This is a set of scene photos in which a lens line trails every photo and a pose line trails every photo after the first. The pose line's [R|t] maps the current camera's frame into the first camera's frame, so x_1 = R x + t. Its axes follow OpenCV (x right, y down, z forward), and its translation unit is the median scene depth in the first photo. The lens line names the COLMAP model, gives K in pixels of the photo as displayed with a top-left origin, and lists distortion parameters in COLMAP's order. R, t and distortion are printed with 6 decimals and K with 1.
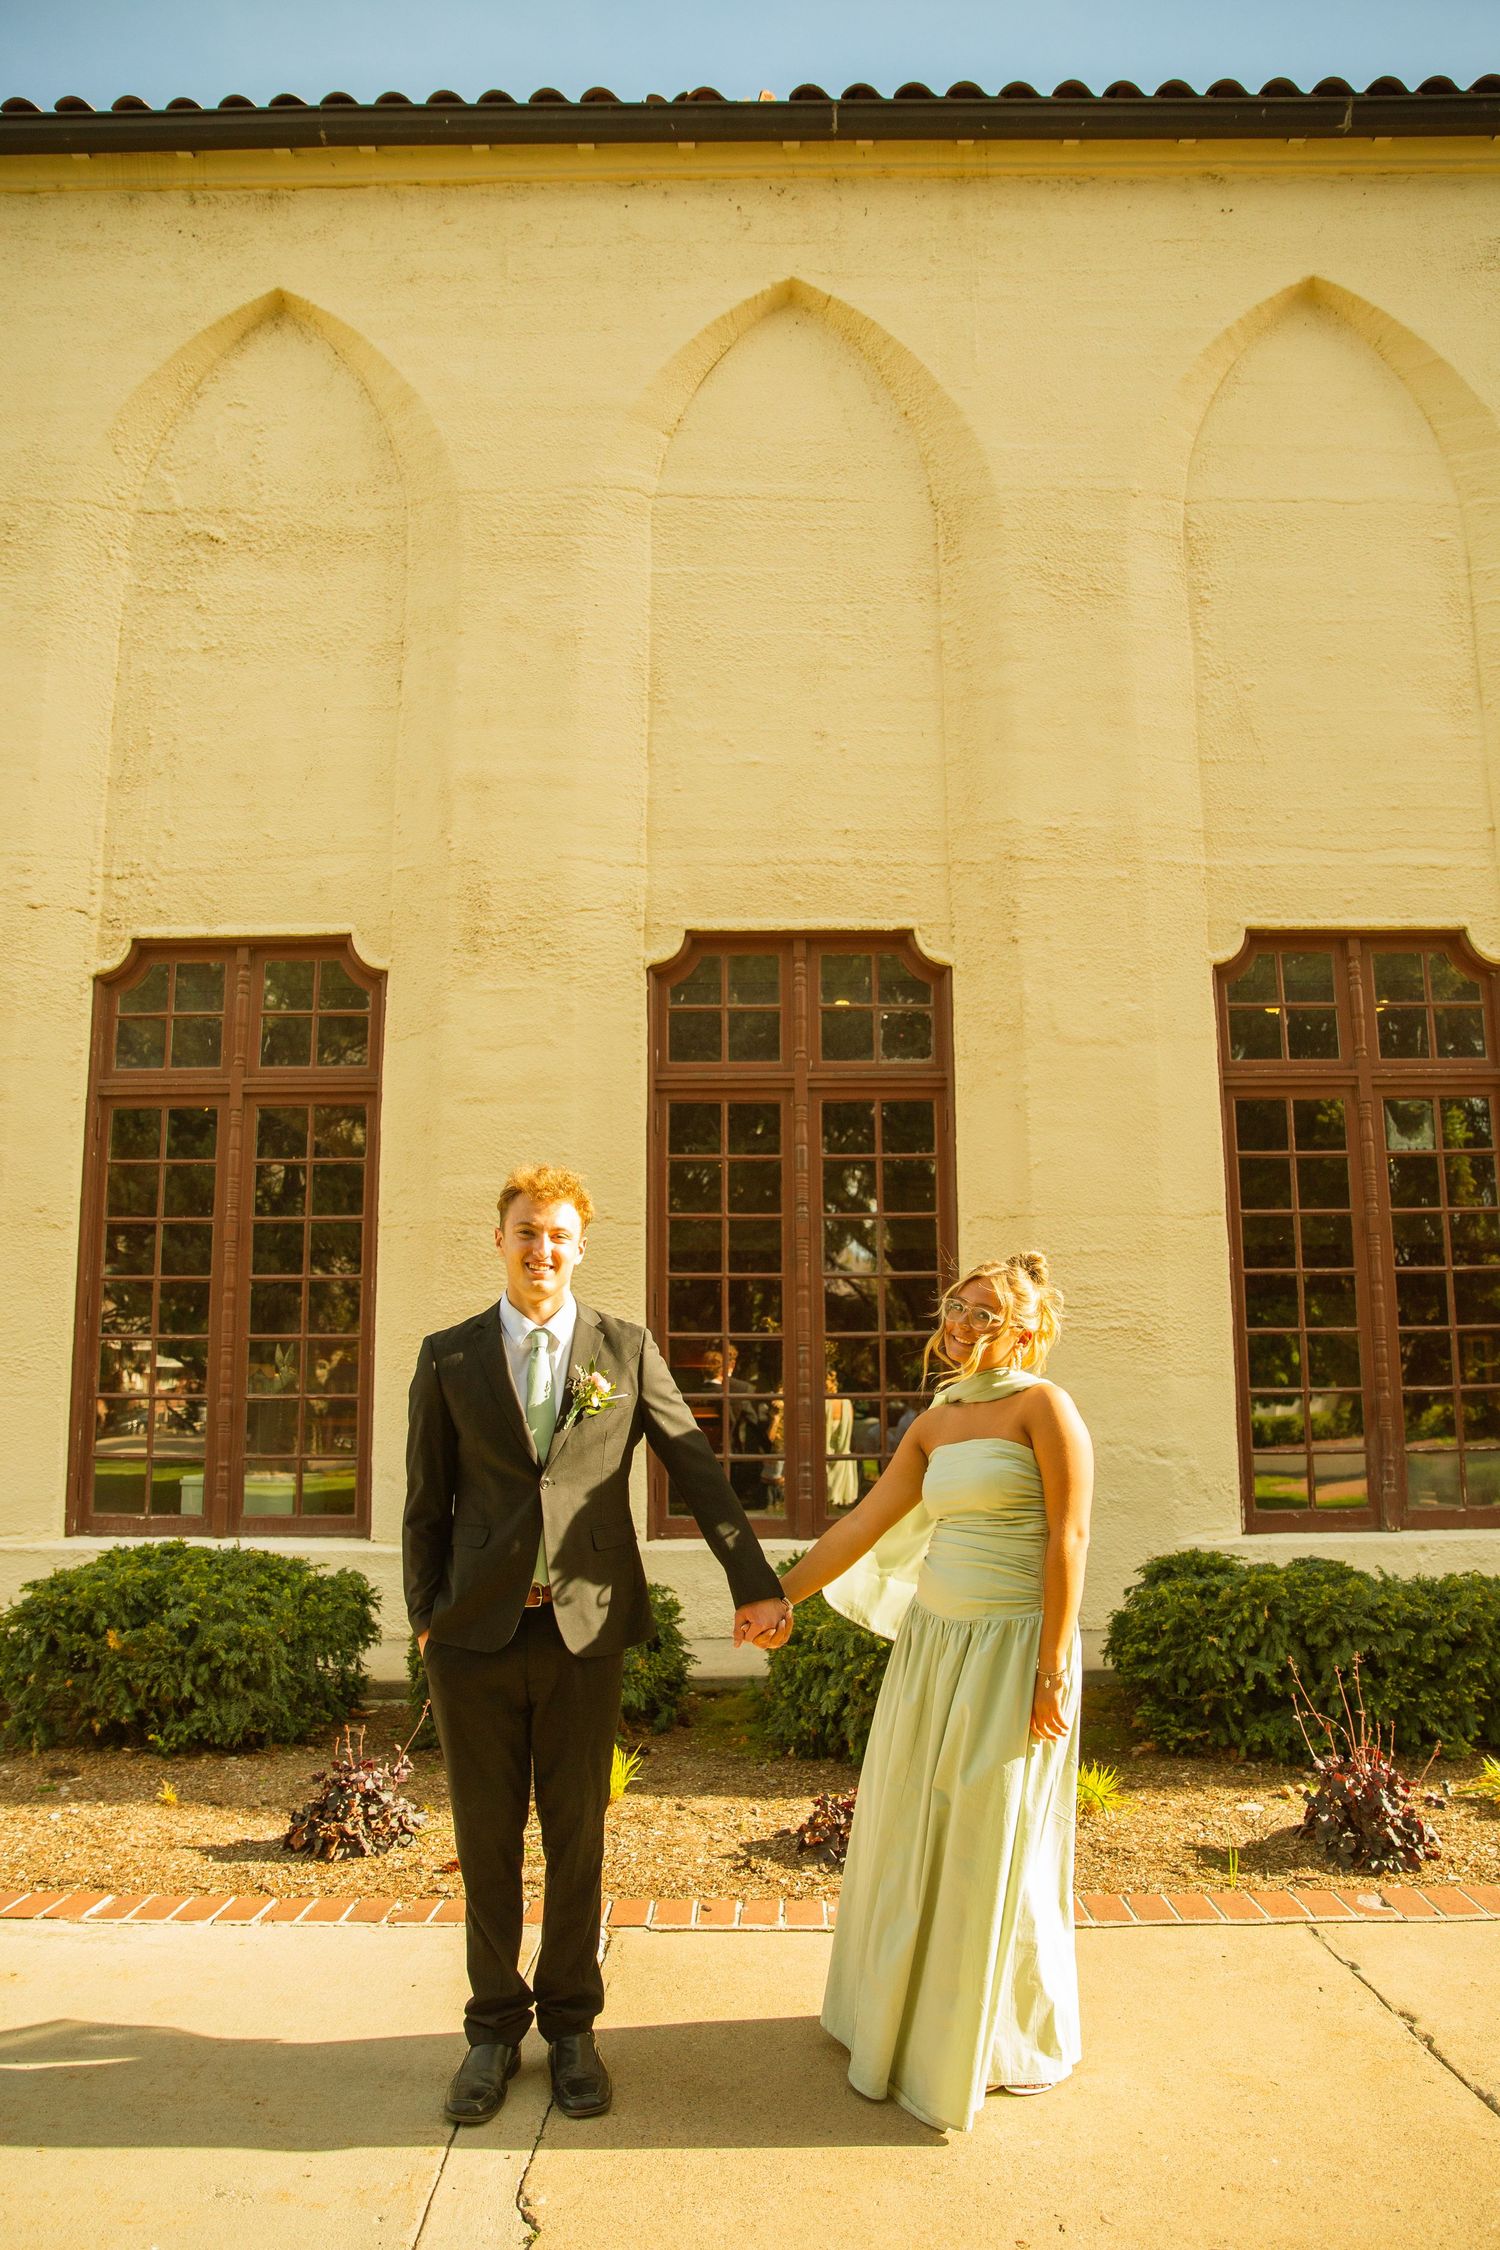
lens RADIAL K [[1616.3, 0, 749.9], [0, 1616.3, 1167.7], [0, 0, 1]] dist [-0.103832, 0.081460]
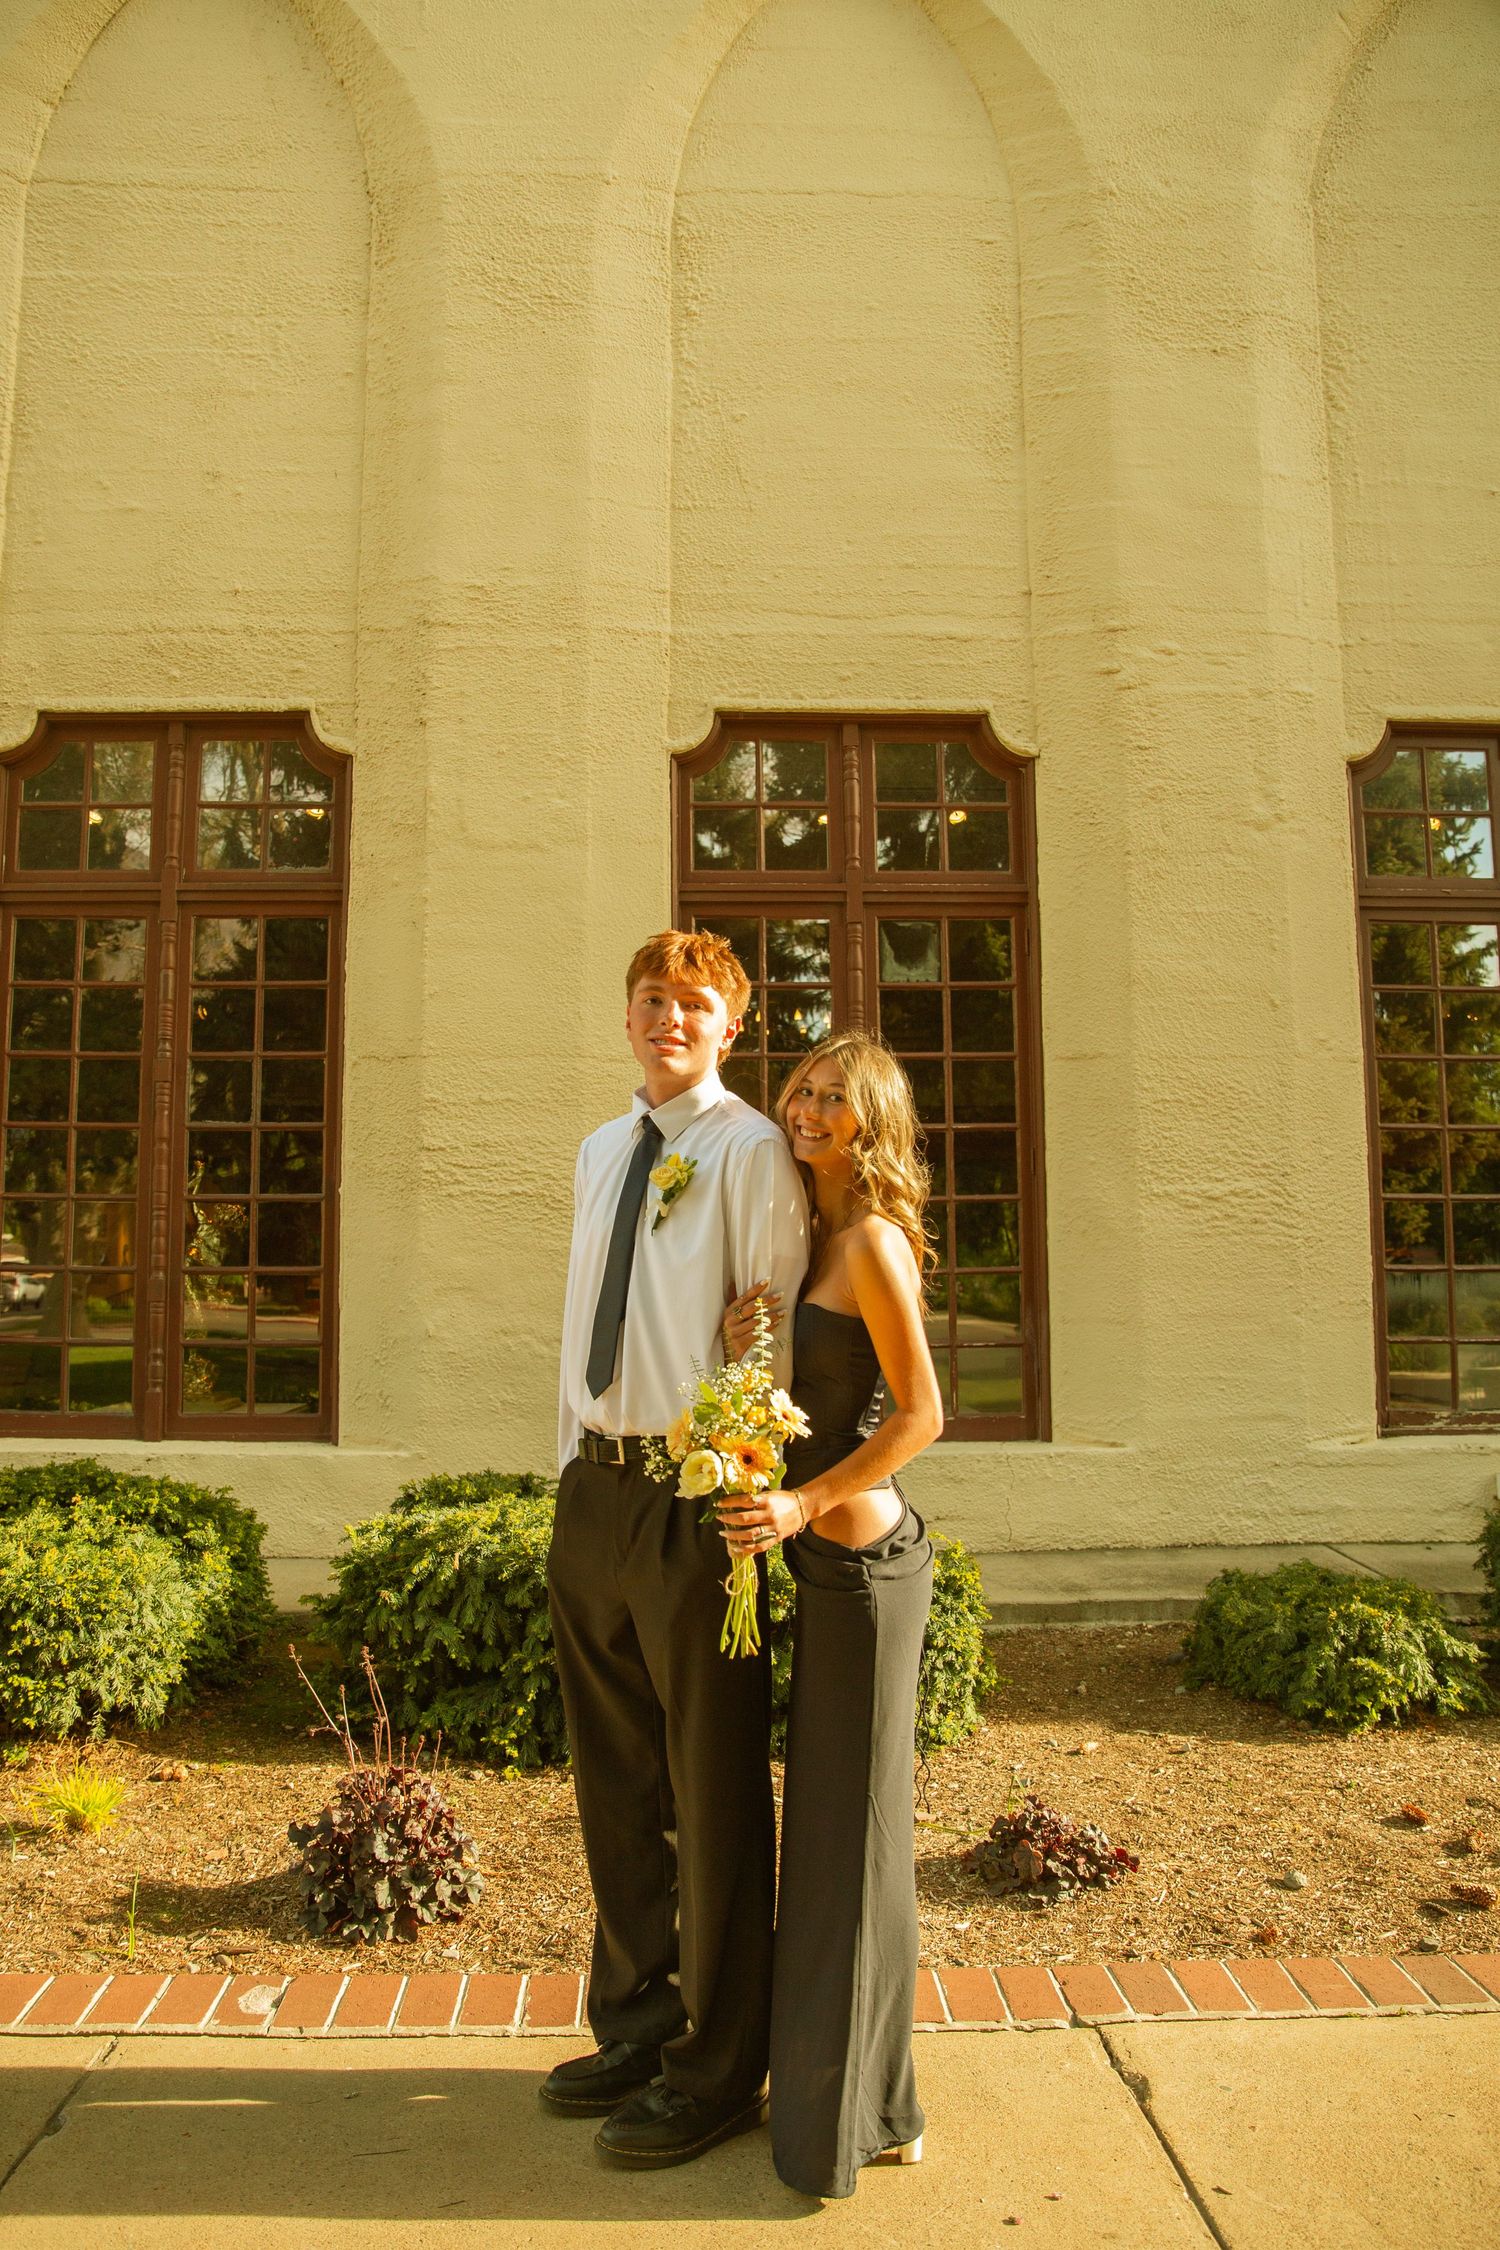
lens RADIAL K [[1667.9, 0, 701.0], [0, 1667.9, 1111.7], [0, 0, 1]] dist [-0.100223, 0.074066]
pose [[0.999643, 0.009404, 0.025000, 0.282743], [-0.010629, 0.998725, 0.049347, 0.013839], [-0.024504, -0.049595, 0.998469, 0.139135]]
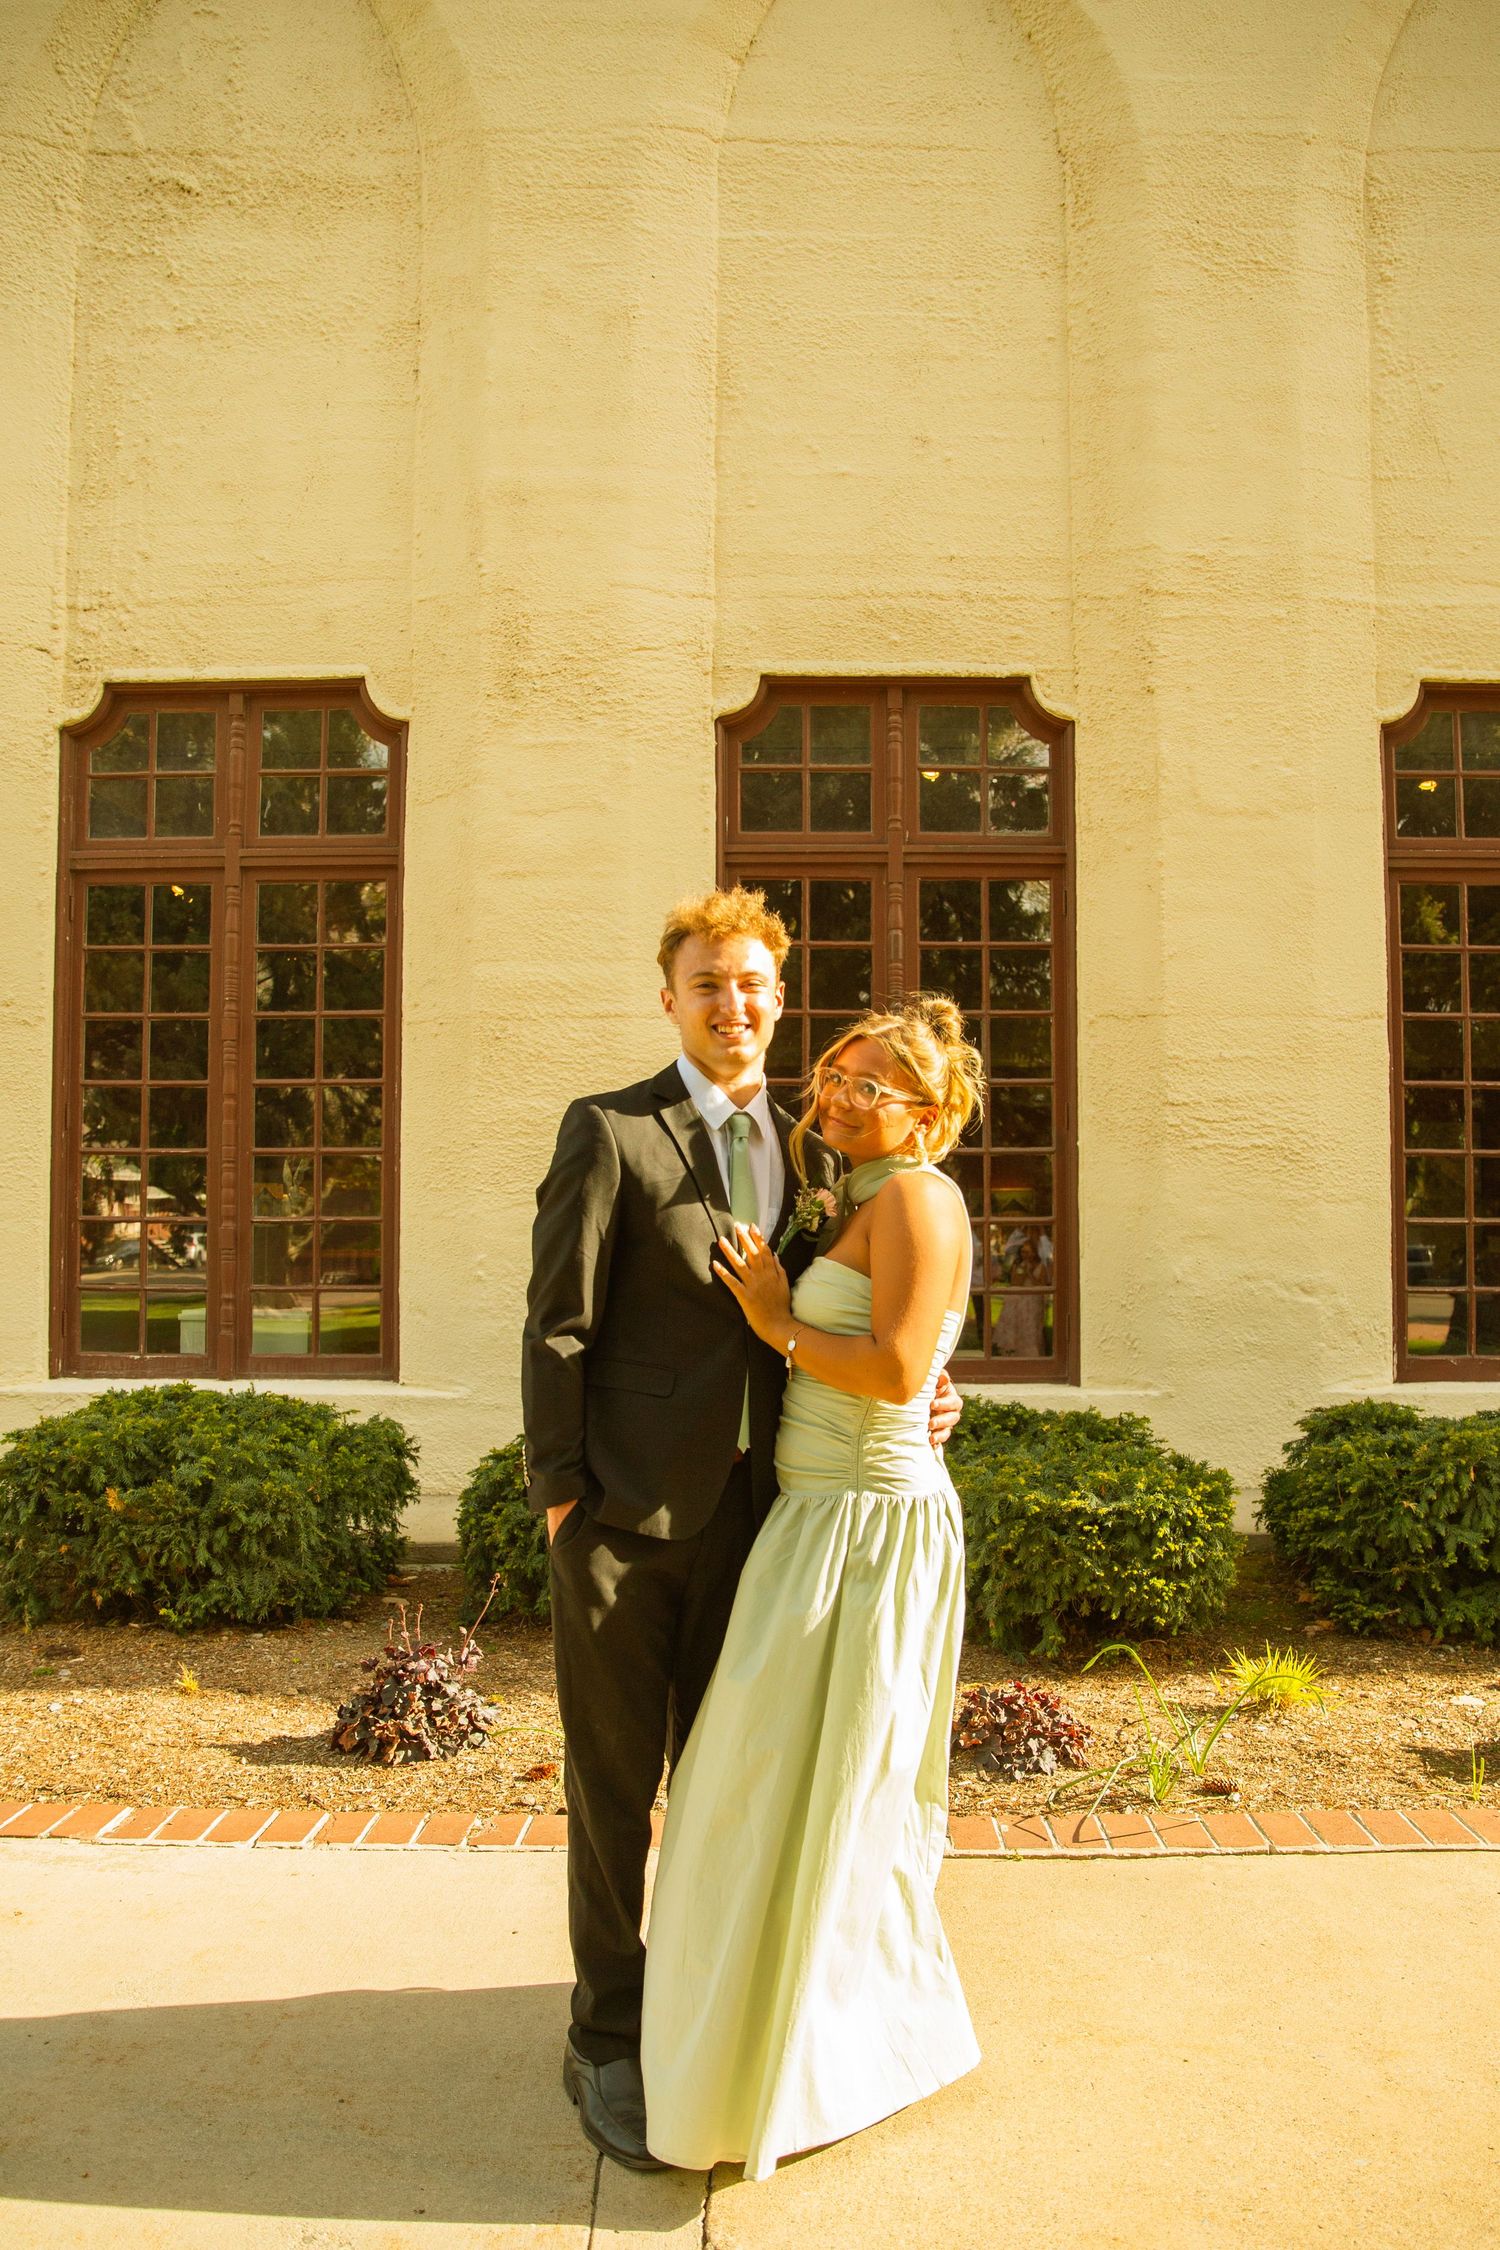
lens RADIAL K [[1667.9, 0, 742.3], [0, 1667.9, 1209.0], [0, 0, 1]] dist [-0.100223, 0.074066]
pose [[0.999973, 0.007162, 0.001321, -0.048793], [-0.007270, 0.992403, 0.122816, 0.024530], [-0.000432, -0.122823, 0.992429, 0.105682]]
